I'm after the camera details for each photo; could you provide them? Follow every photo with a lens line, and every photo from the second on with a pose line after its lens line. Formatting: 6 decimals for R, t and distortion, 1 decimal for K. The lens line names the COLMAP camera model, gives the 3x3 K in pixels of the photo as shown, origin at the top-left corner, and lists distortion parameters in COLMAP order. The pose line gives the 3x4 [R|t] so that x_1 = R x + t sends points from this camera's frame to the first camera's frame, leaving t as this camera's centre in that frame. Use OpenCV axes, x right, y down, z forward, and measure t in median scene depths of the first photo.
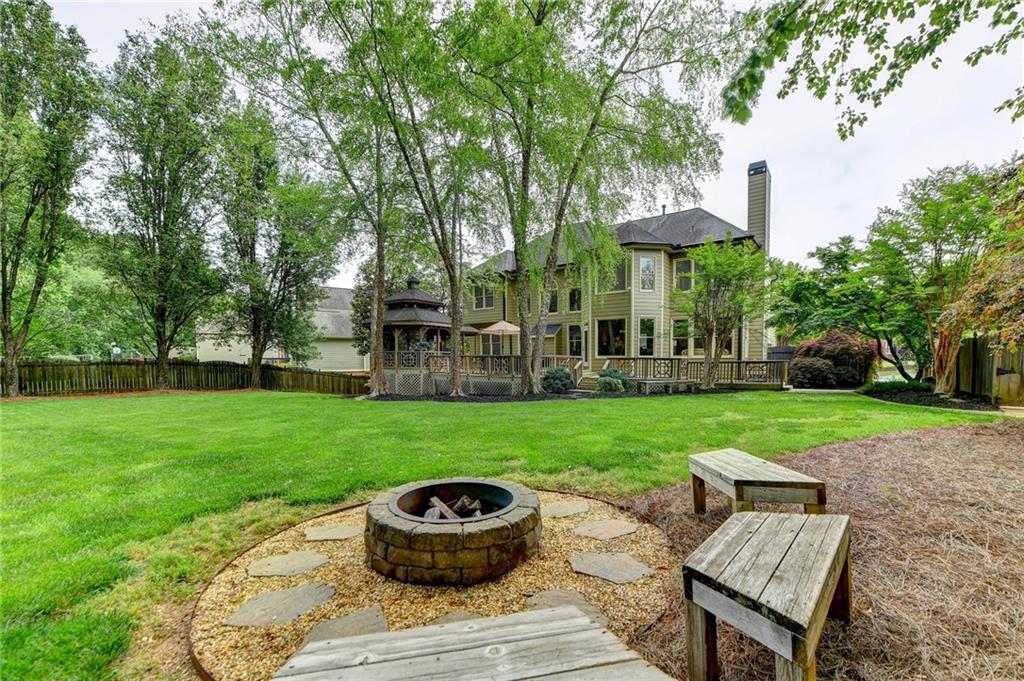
lens RADIAL K [[413.9, 0, 520.3], [0, 413.9, 379.7], [0, 0, 1]] dist [-0.009909, -0.000215]
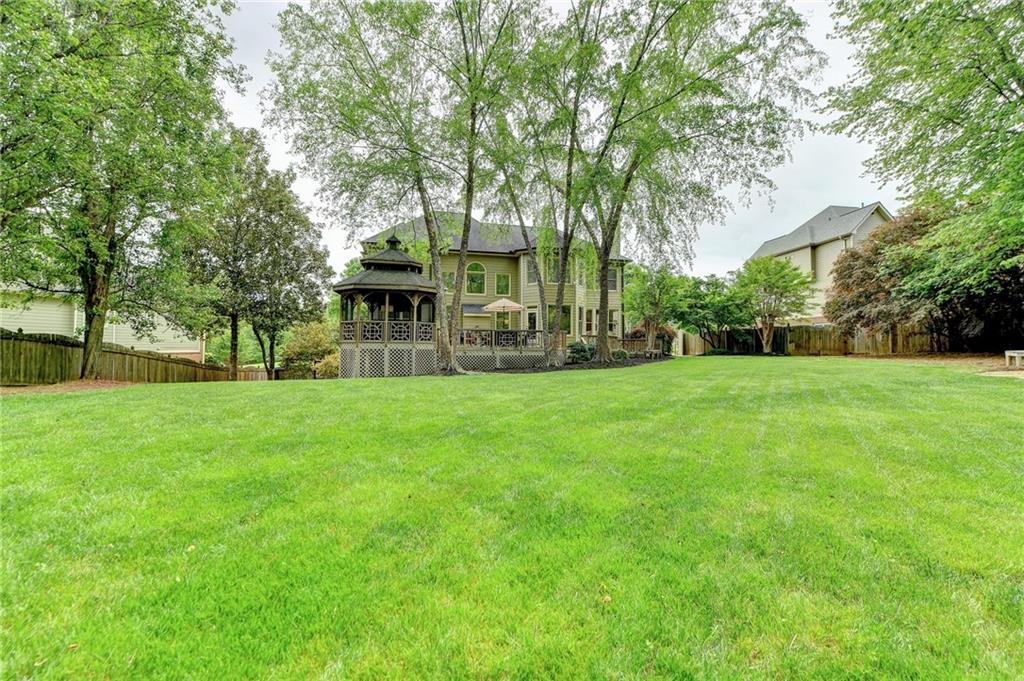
lens RADIAL K [[407.2, 0, 517.0], [0, 407.2, 335.1], [0, 0, 1]] dist [-0.012344, 0.000121]
pose [[0.654795, 0.024969, 0.755394, -0.780758], [0.033447, 0.997518, -0.061965, 0.016332], [-0.755066, 0.065840, 0.652334, 0.300134]]
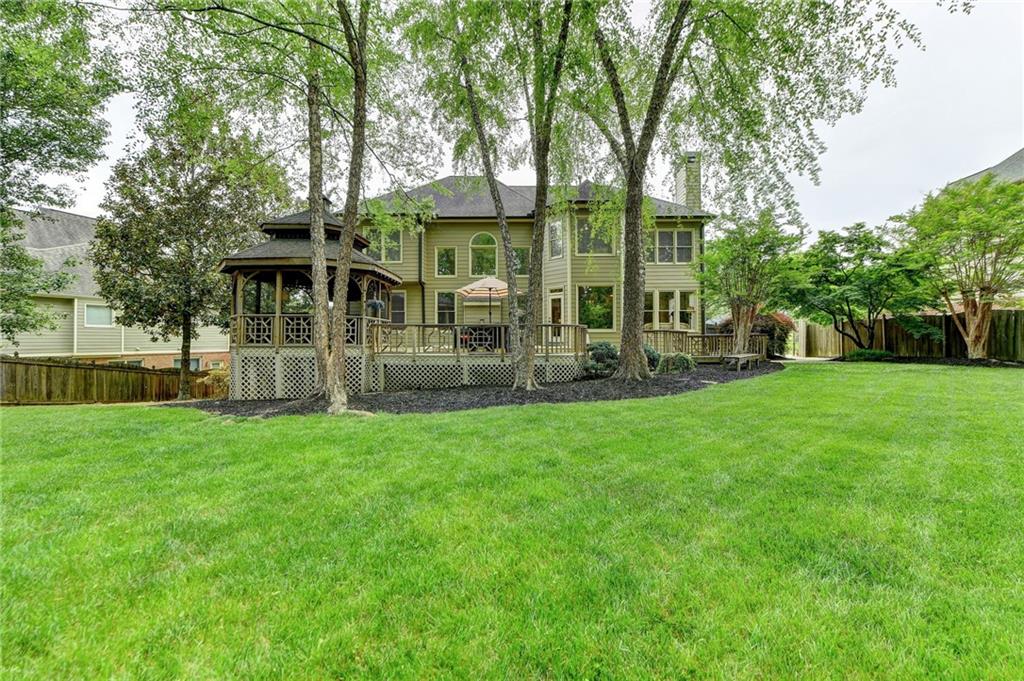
lens RADIAL K [[403.6, 0, 519.6], [0, 403.6, 335.0], [0, 0, 1]] dist [-0.008889, -0.000509]
pose [[0.819818, 0.004661, 0.572606, -0.381750], [0.030006, 0.998243, -0.051086, -0.007171], [-0.571838, 0.059063, 0.818238, 0.413400]]
